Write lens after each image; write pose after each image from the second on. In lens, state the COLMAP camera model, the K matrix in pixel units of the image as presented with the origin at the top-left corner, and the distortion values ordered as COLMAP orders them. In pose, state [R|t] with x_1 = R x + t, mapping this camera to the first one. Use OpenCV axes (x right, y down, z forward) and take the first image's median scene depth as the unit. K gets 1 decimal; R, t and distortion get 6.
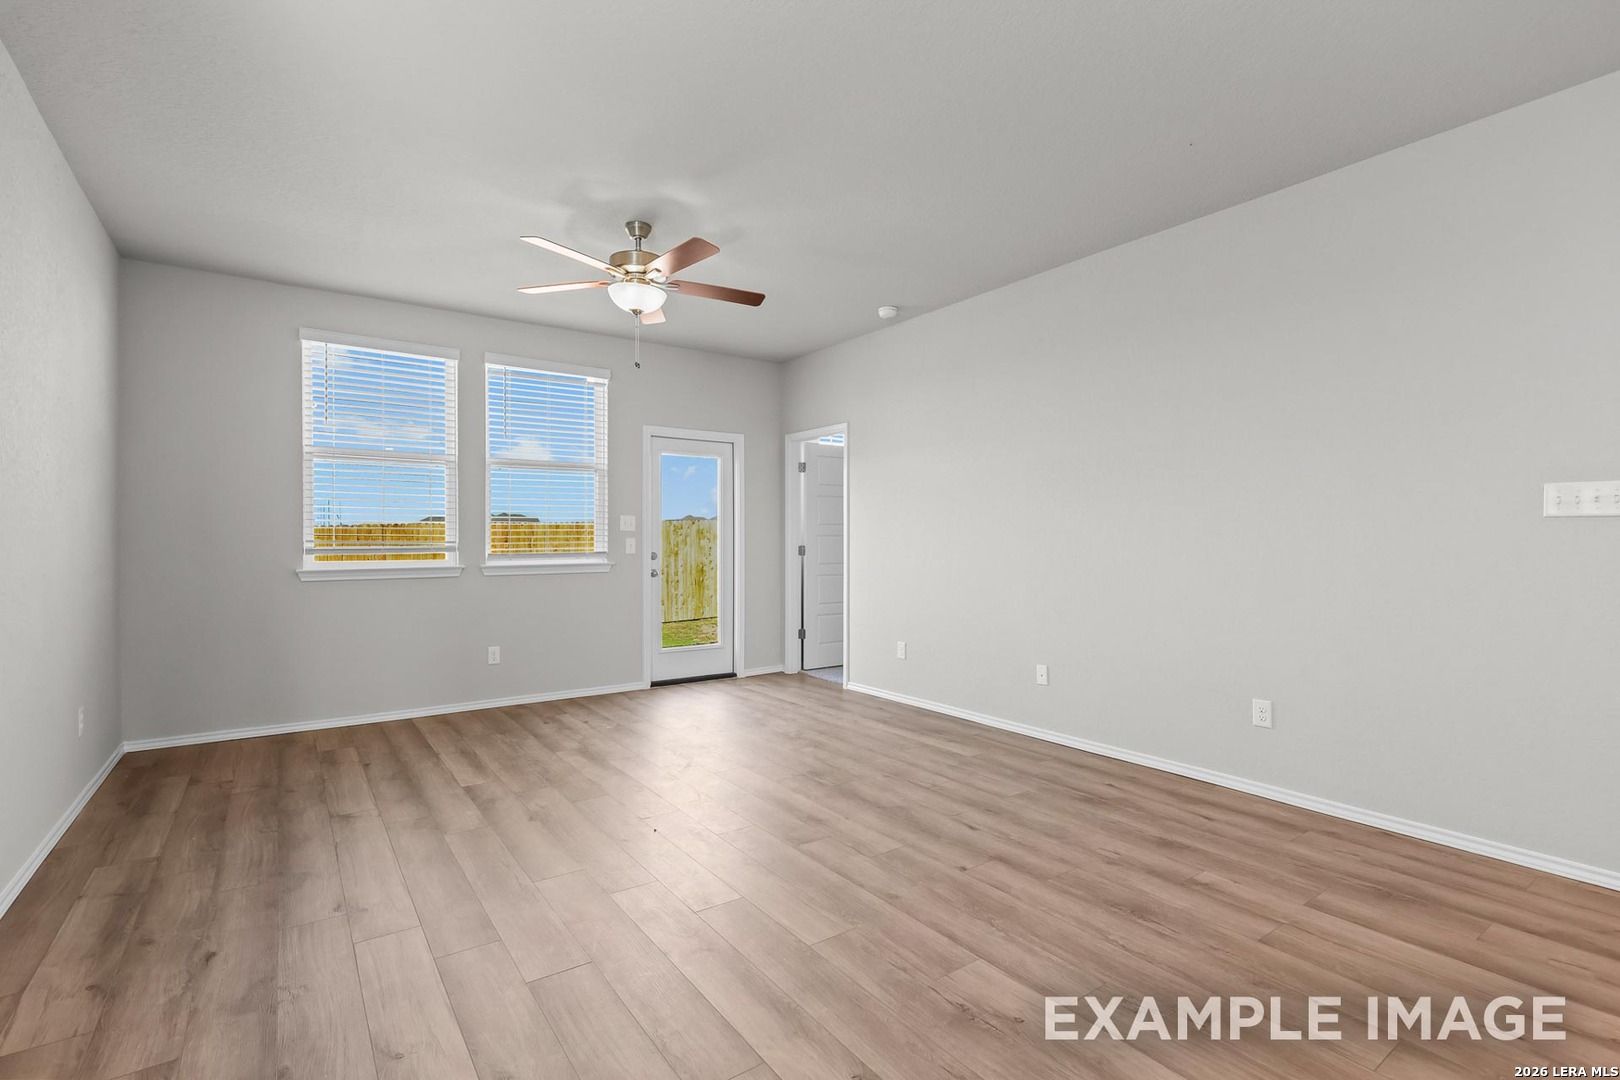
lens RADIAL K [[749.0, 0, 800.4], [0, 749.0, 538.5], [0, 0, 1]] dist [-0.002432, -0.000014]
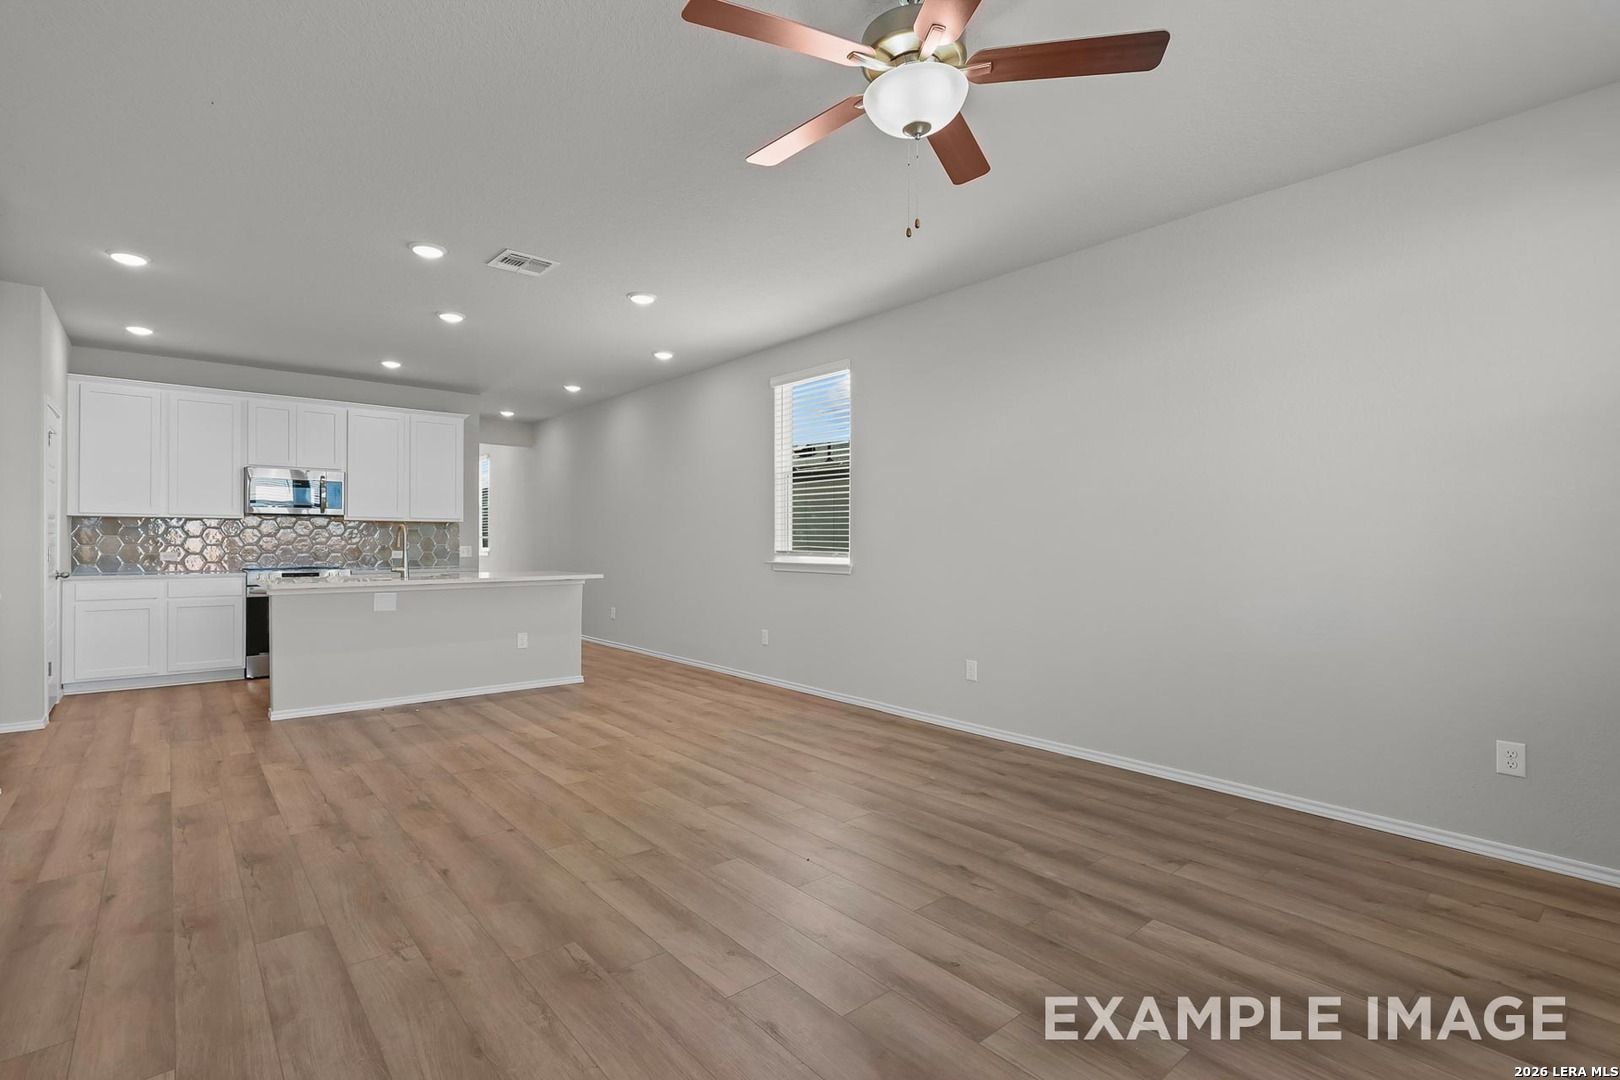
lens RADIAL K [[749.0, 0, 800.4], [0, 749.0, 538.5], [0, 0, 1]] dist [-0.002432, -0.000014]
pose [[-0.995988, -0.001105, -0.089479, -0.105821], [-0.000407, 0.999969, -0.007814, 0.006860], [0.089485, -0.007746, -0.995958, 1.952459]]
